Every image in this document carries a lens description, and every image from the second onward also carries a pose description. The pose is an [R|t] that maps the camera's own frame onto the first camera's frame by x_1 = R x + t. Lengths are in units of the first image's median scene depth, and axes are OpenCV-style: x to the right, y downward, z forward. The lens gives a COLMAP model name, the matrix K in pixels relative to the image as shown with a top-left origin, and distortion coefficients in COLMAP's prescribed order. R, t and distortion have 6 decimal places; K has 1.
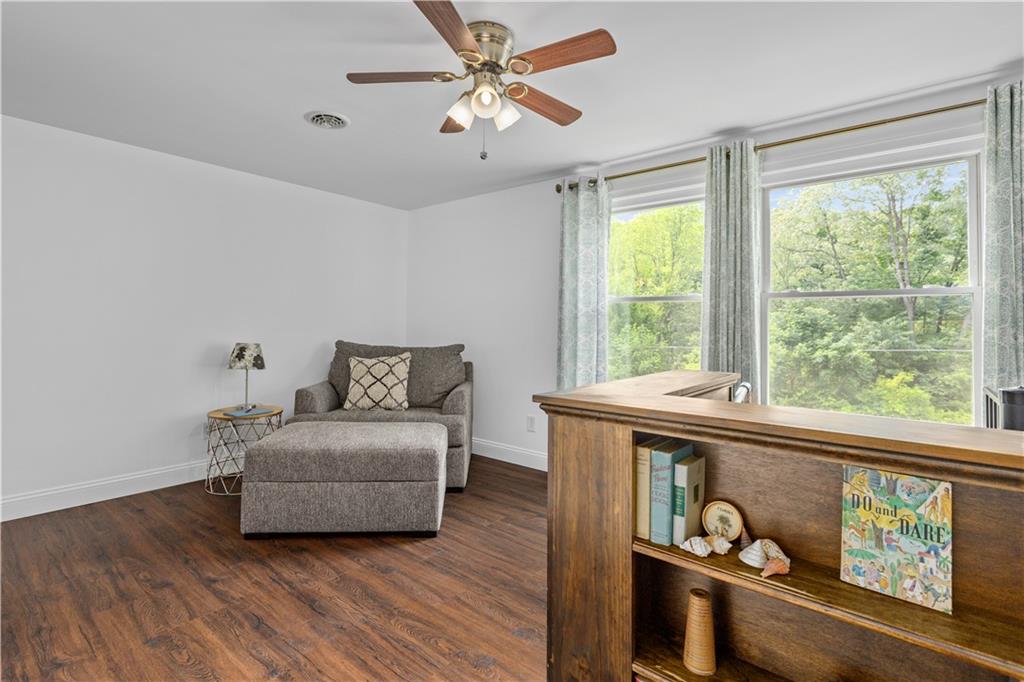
lens RADIAL K [[468.4, 0, 474.5], [0, 468.4, 313.1], [0, 0, 1]] dist [0.001887, -0.000052]
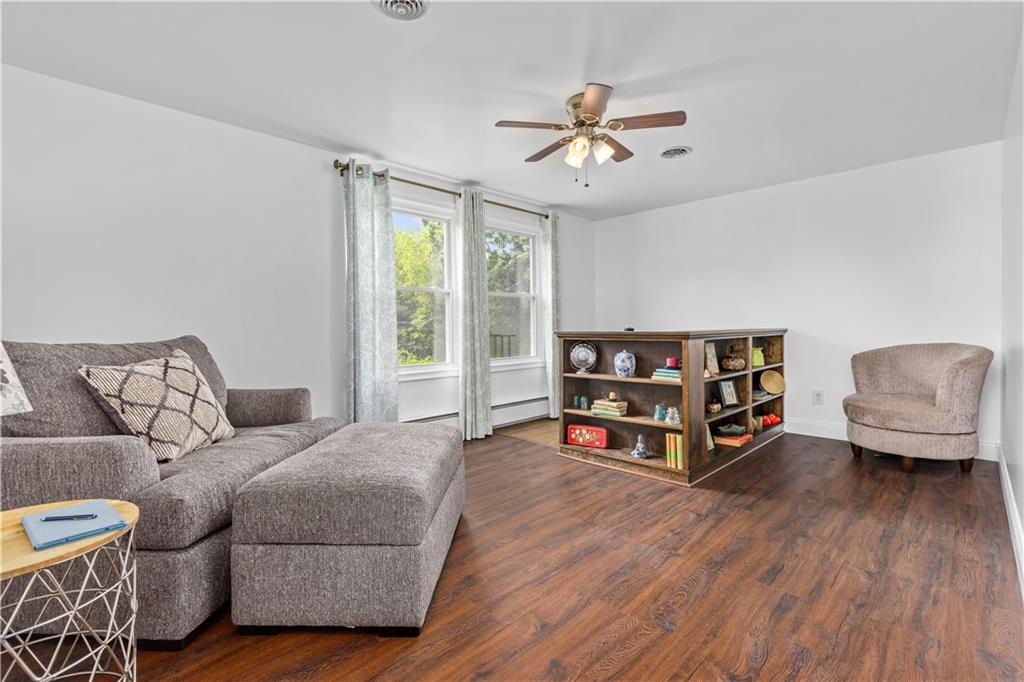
lens RADIAL K [[468.4, 0, 511.9], [0, 468.4, 332.4], [0, 0, 1]] dist [0.001887, -0.000052]
pose [[0.075574, -0.025063, 0.996825, -1.354689], [-0.009882, 0.999616, 0.025882, 0.080826], [-0.997091, -0.011806, 0.075298, 1.039739]]
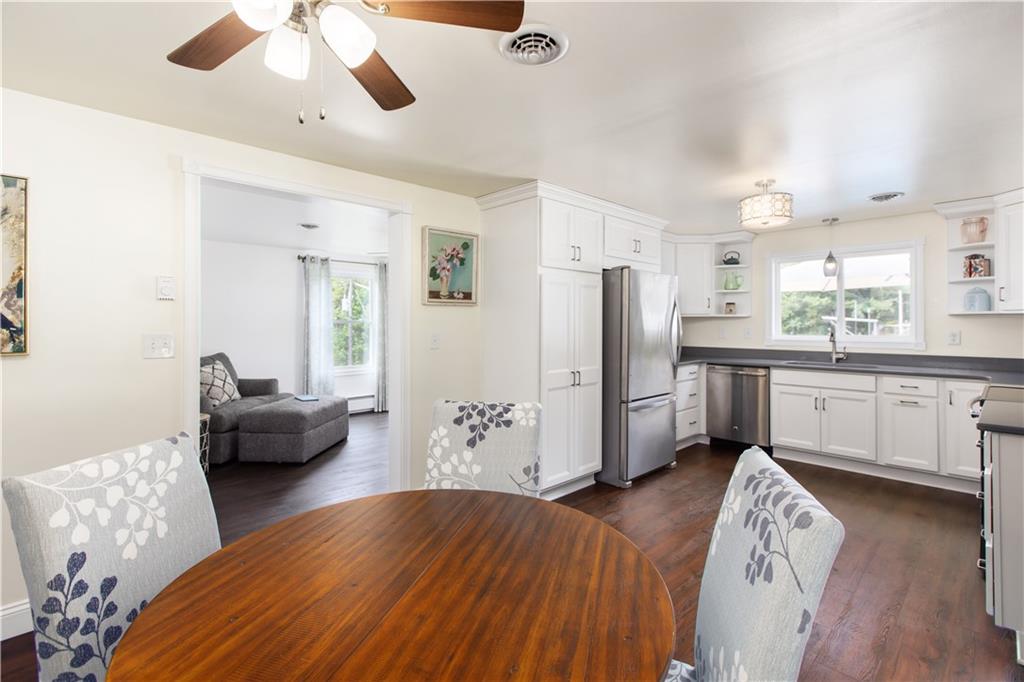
lens RADIAL K [[468.4, 0, 507.7], [0, 468.4, 322.2], [0, 0, 1]] dist [0.001887, -0.000052]
pose [[0.102324, -0.010891, 0.994691, -2.671068], [-0.019065, 0.999735, 0.012907, -0.113659], [-0.994568, -0.020284, 0.102090, 0.091914]]
